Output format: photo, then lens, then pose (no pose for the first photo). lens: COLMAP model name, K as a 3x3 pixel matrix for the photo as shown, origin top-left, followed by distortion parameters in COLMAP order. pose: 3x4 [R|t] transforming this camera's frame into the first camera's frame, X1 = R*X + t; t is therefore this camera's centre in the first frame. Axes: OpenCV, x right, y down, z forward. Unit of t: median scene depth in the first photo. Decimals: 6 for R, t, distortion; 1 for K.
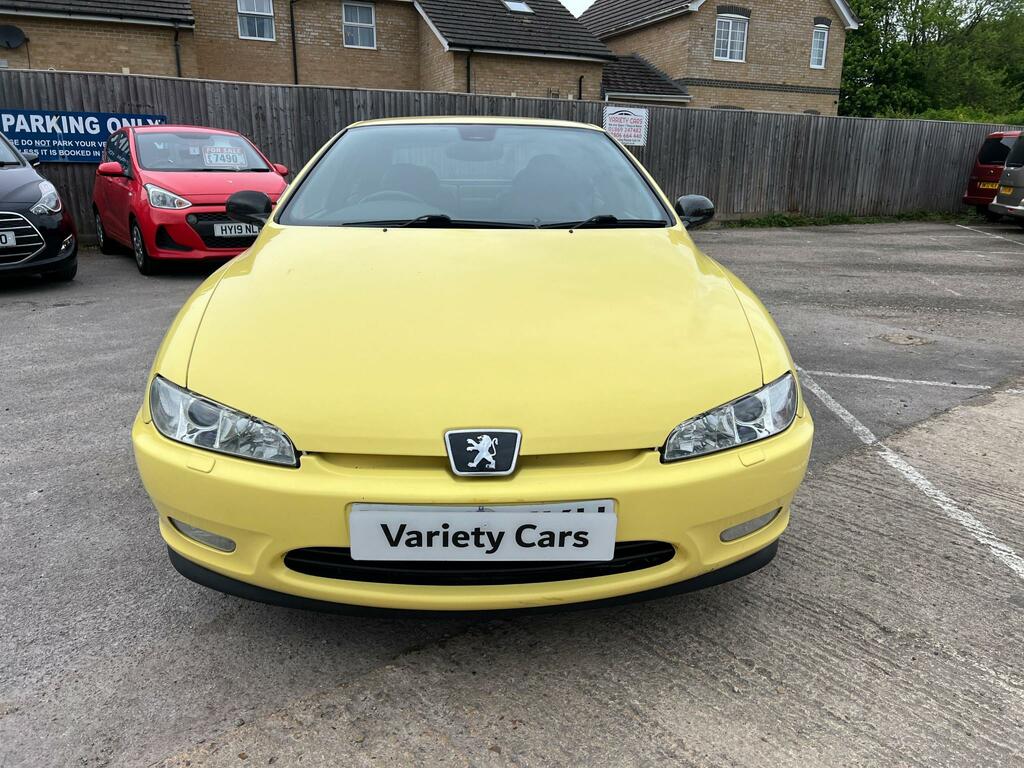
lens RADIAL K [[784.1, 0, 512.0], [0, 784.1, 384.0], [0, 0, 1]] dist [0.055871, -0.064264]
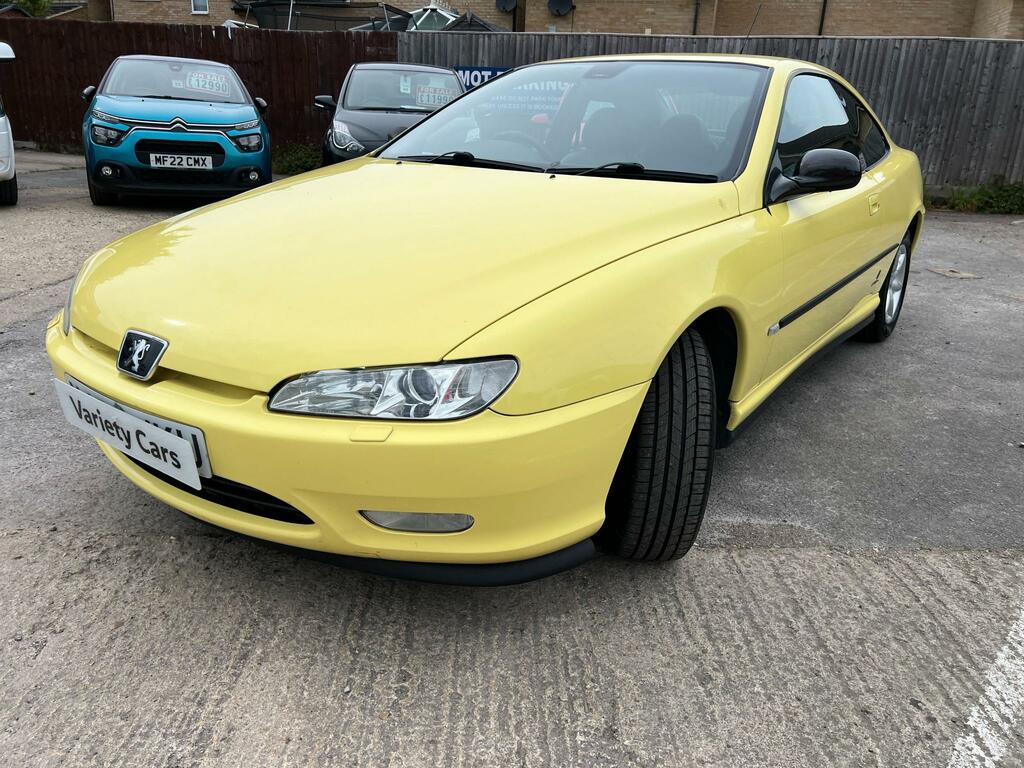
lens RADIAL K [[772.6, 0, 499.1], [0, 772.6, 387.3], [0, 0, 1]] dist [0.092720, -0.100516]
pose [[0.777471, 0.224890, -0.587335, 0.419629], [-0.195776, 0.974023, 0.113798, -0.036925], [0.597670, 0.026511, 0.801304, 0.193712]]
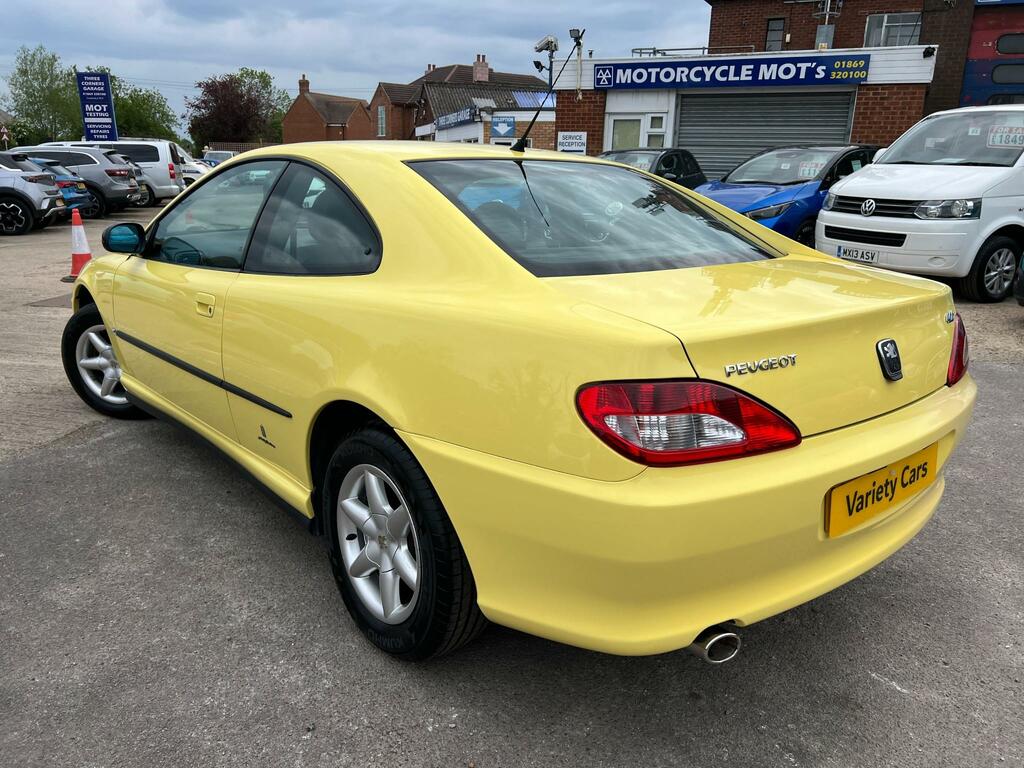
lens RADIAL K [[784.1, 0, 512.0], [0, 784.1, 384.0], [0, 0, 1]] dist [0.055871, -0.064264]
pose [[-0.814529, 0.126933, -0.566066, 0.363092], [-0.178764, 0.873367, 0.453070, -0.521734], [0.551894, 0.470231, -0.688692, 1.798823]]
